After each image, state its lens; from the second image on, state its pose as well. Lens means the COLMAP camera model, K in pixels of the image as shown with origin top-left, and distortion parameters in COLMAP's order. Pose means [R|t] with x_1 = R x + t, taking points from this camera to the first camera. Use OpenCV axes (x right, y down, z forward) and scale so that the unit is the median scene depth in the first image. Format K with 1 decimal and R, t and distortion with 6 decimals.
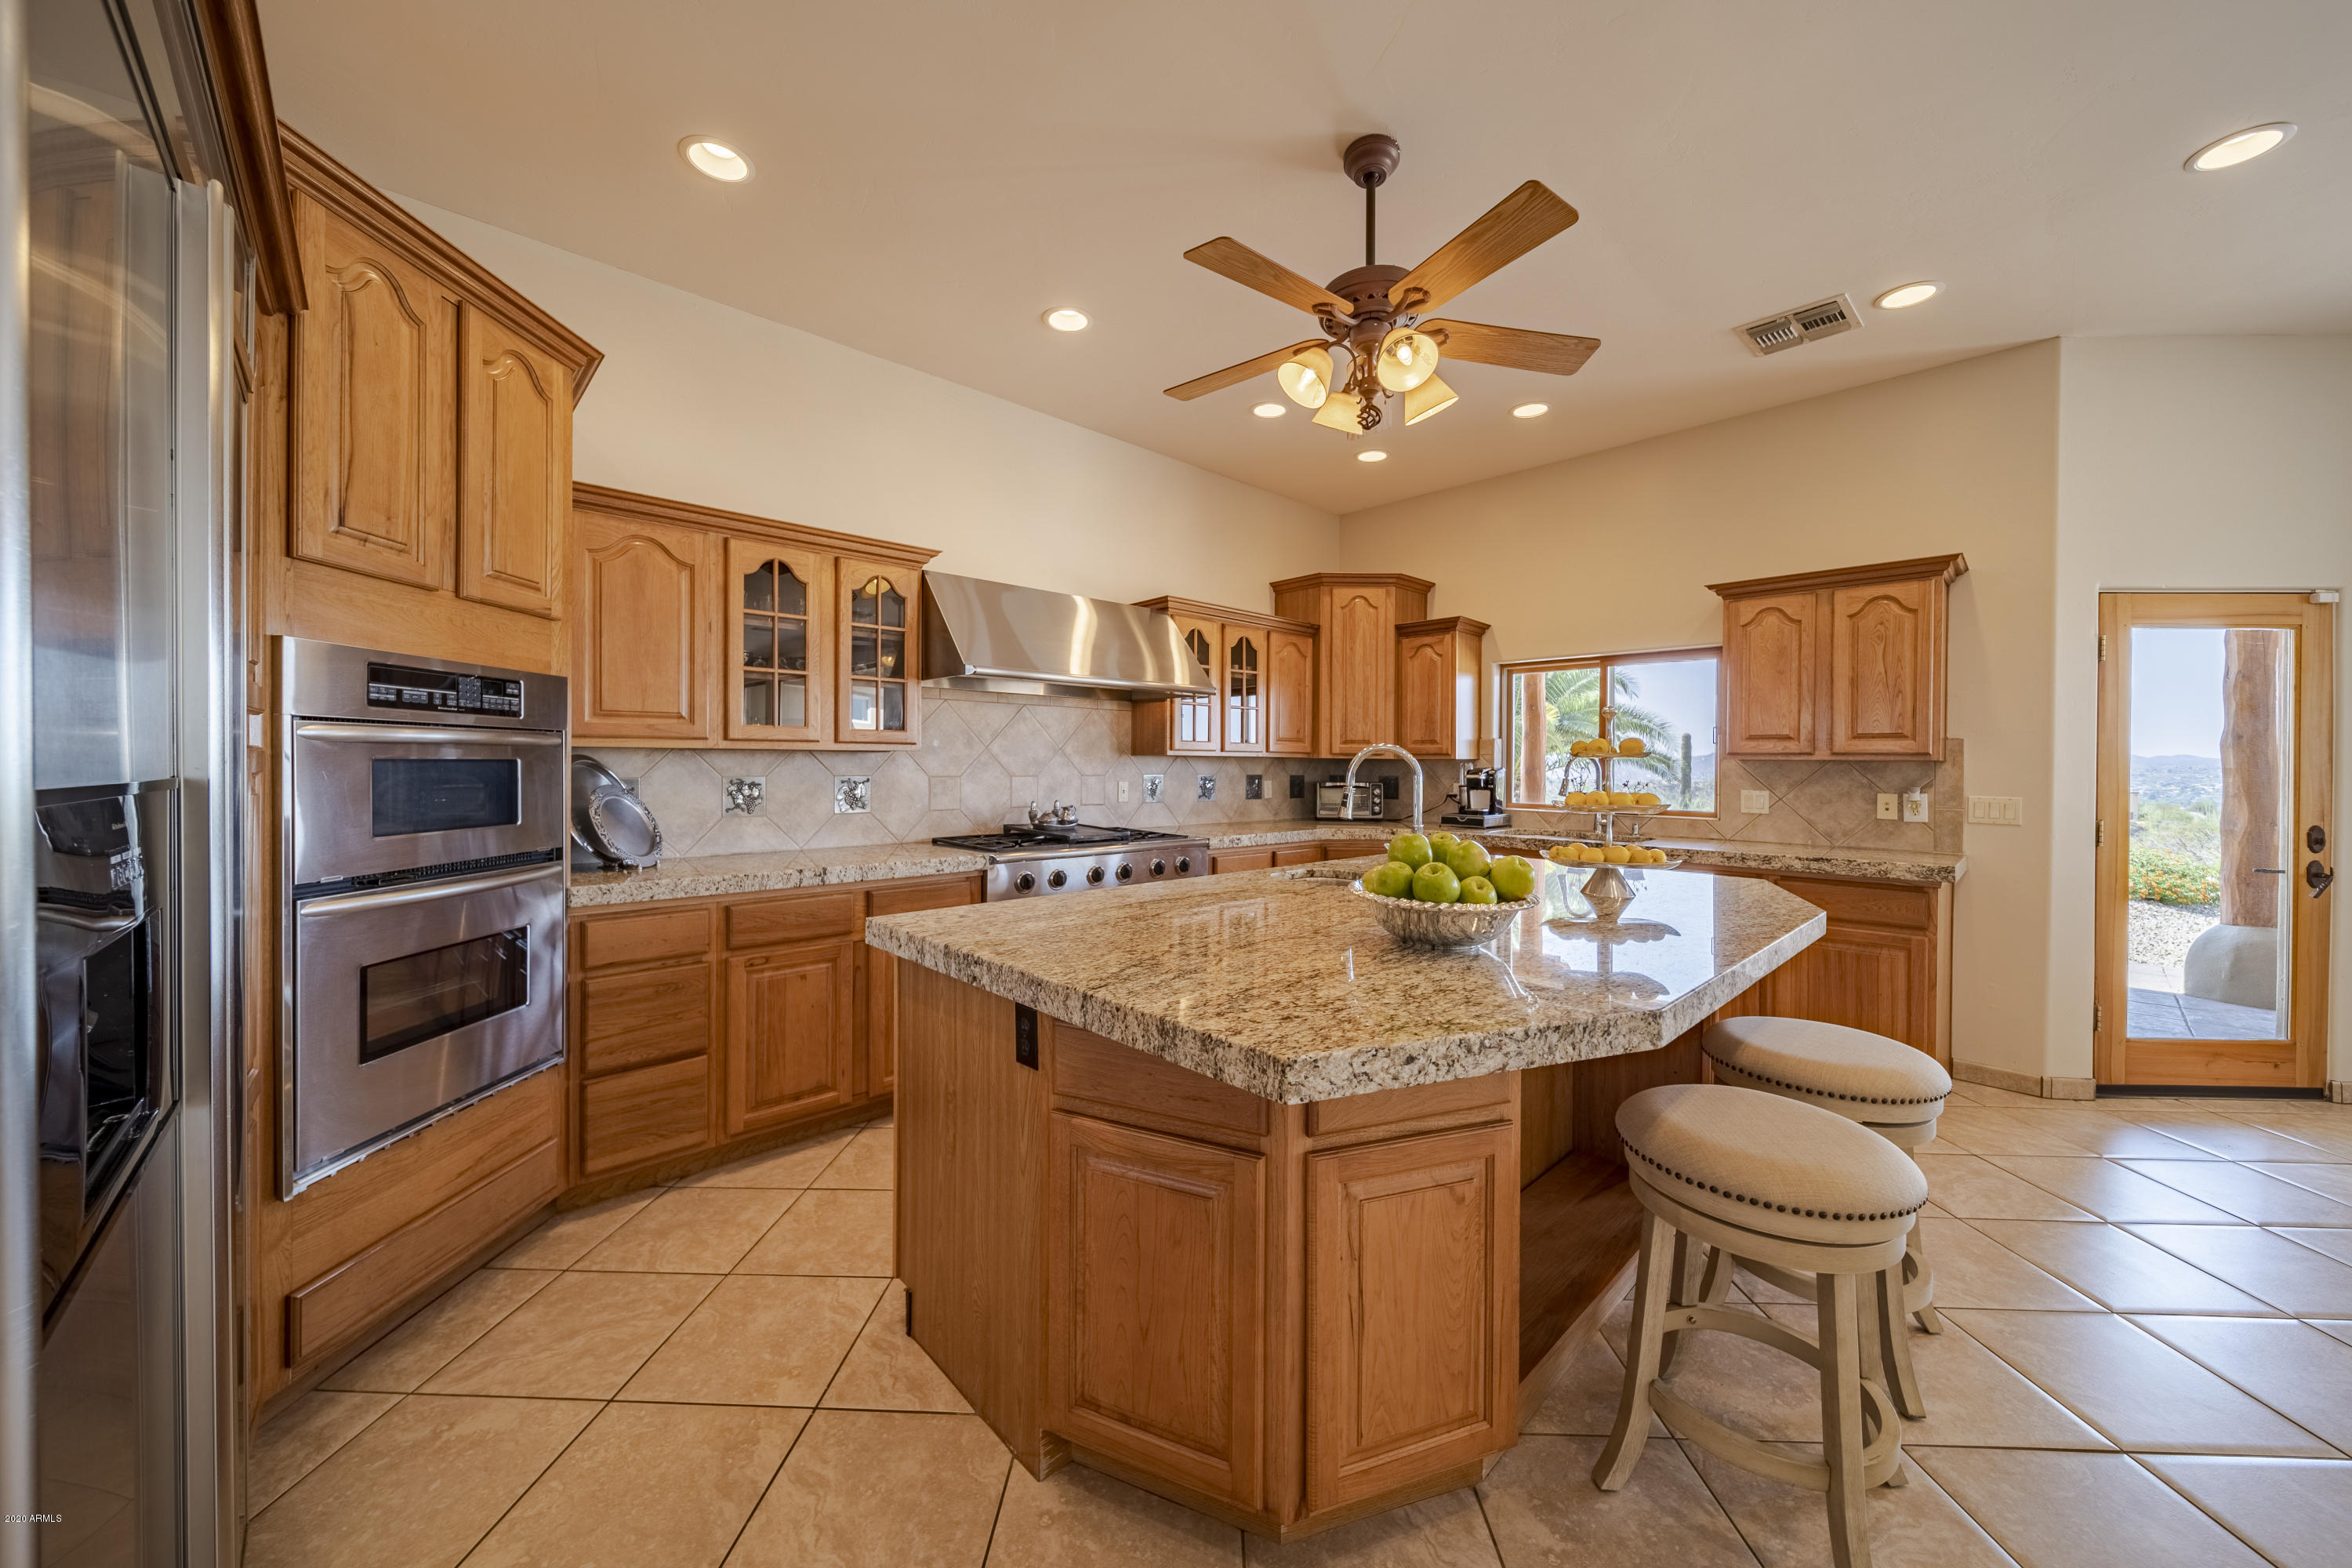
lens RADIAL K [[840.8, 0, 1175.5], [0, 840.8, 774.7], [0, 0, 1]] dist [-0.002479, -0.000292]
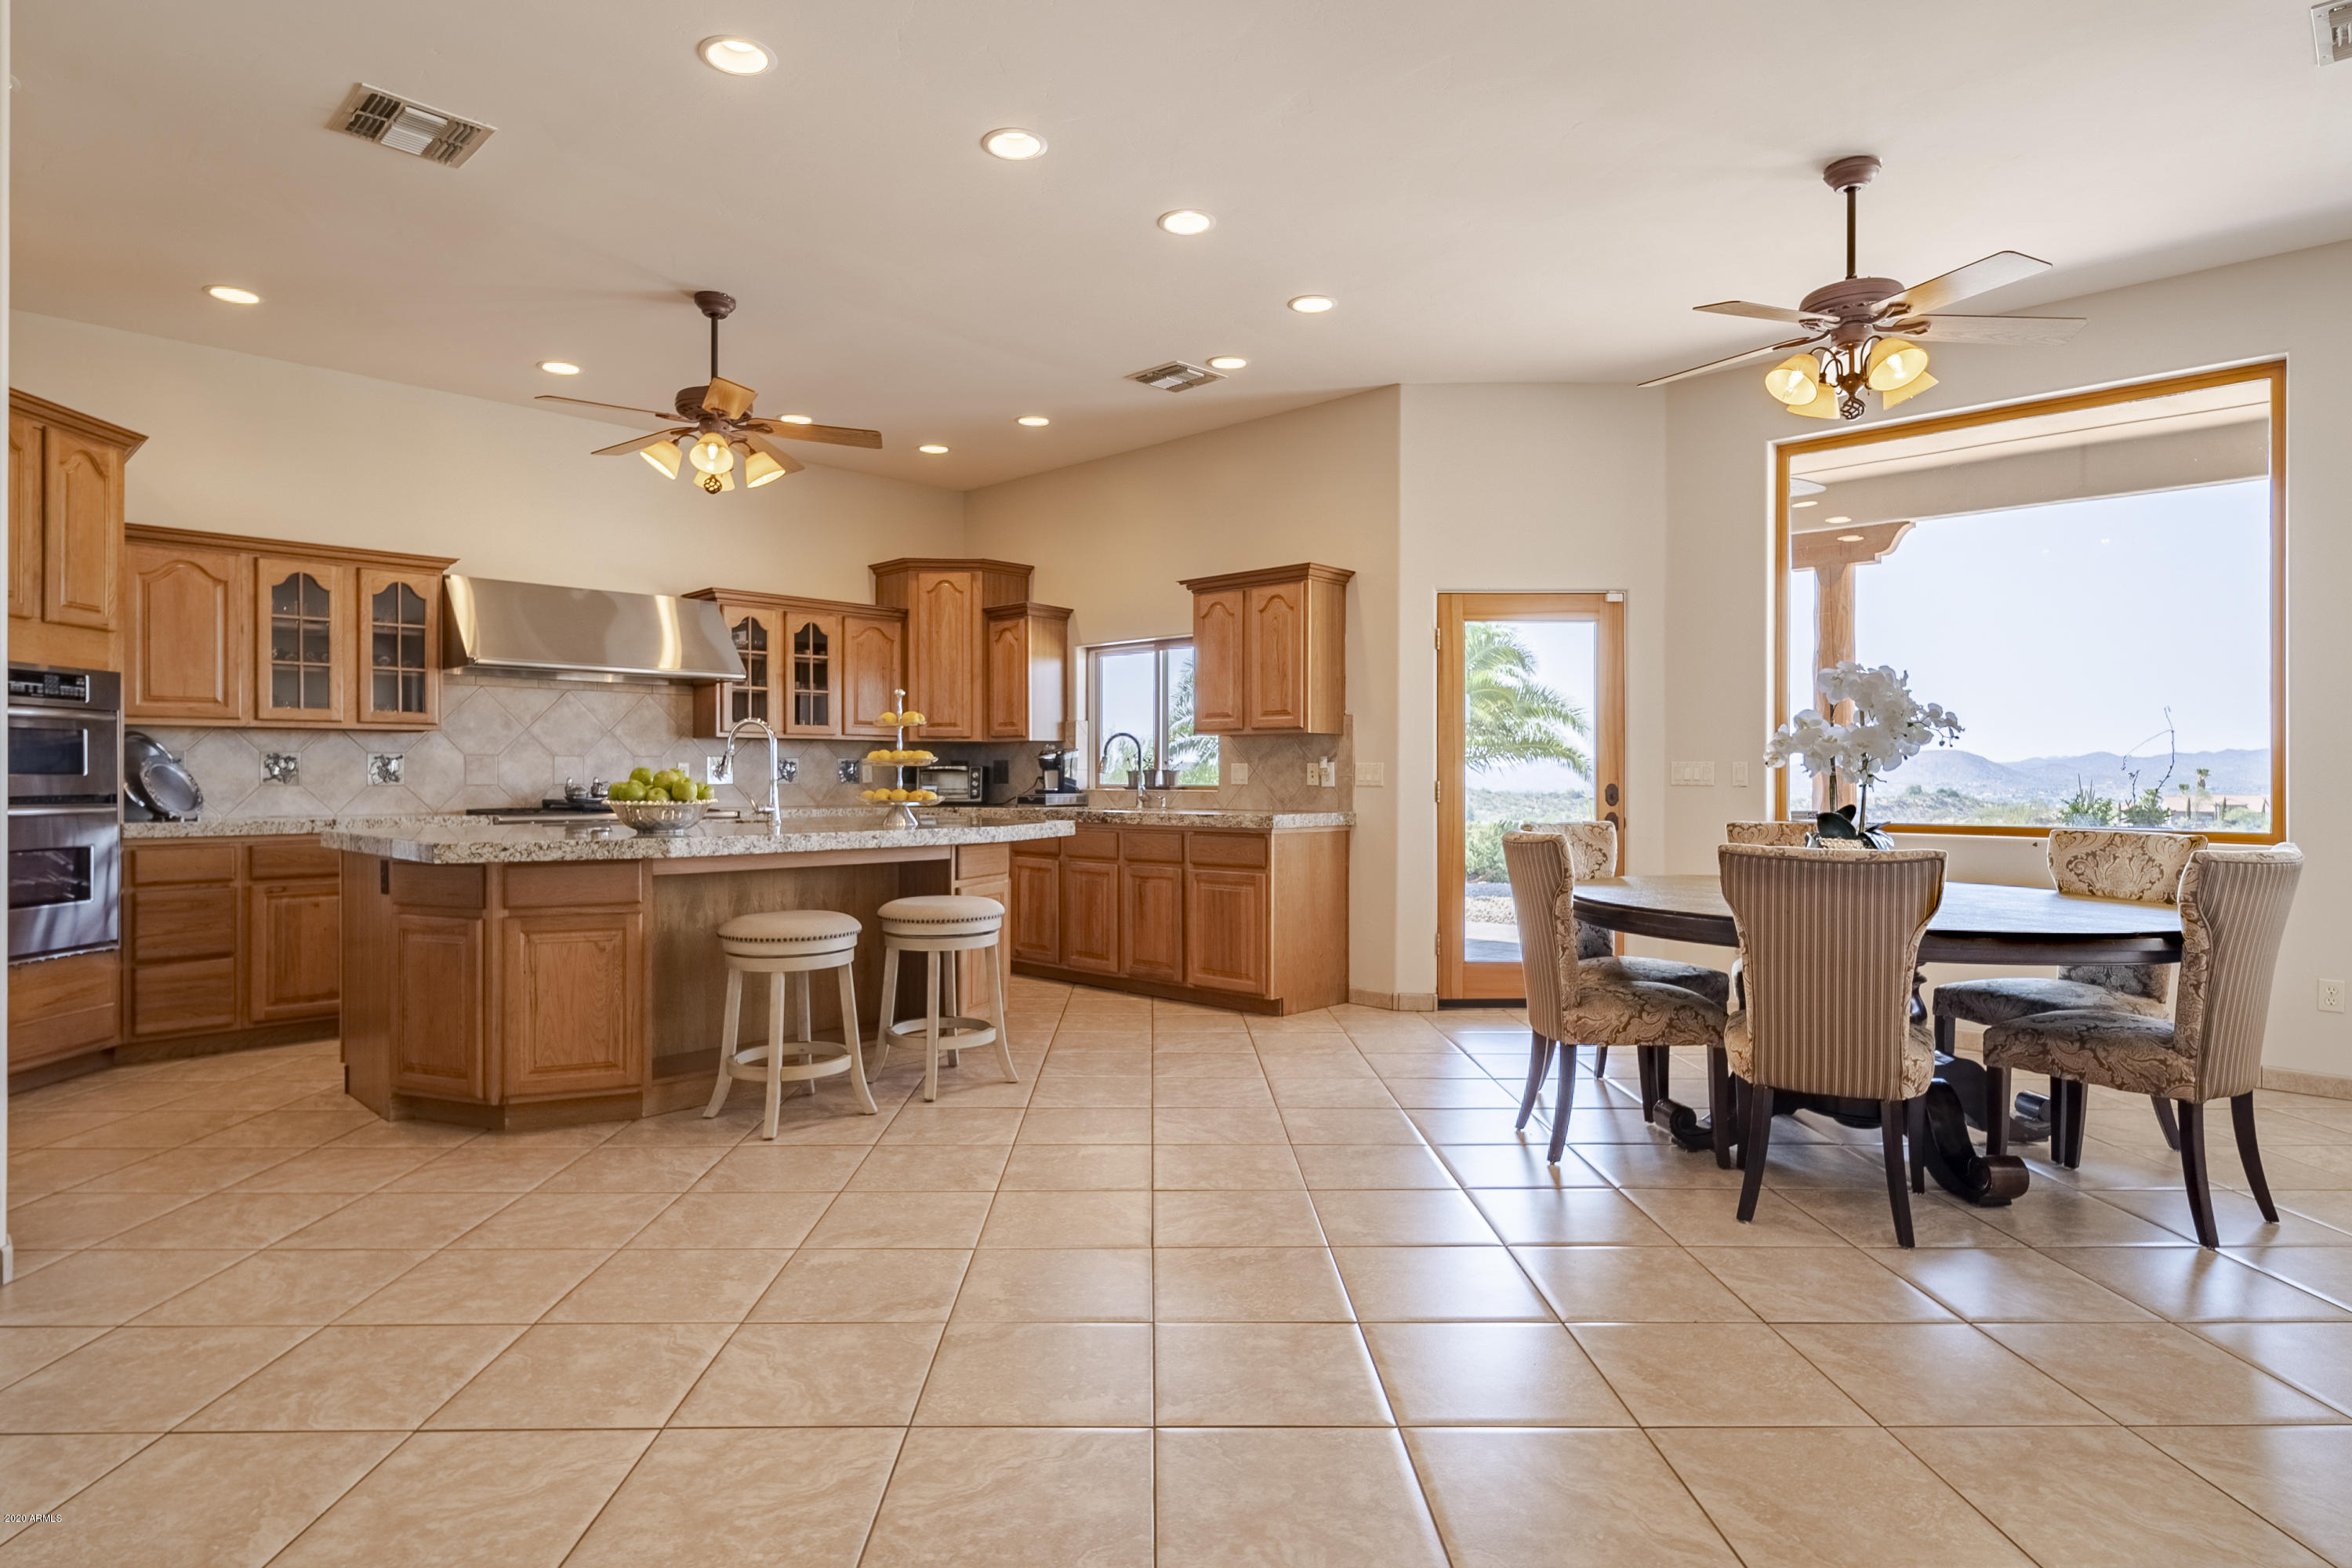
lens RADIAL K [[1273.0, 0, 1176.0], [0, 1273.0, 784.0], [0, 0, 1]] dist [-0.003814, -0.000312]
pose [[0.998513, -0.008513, 0.053852, 0.735028], [0.008875, 0.999940, -0.006480, 0.079389], [-0.053794, 0.006949, 0.998528, -0.967077]]
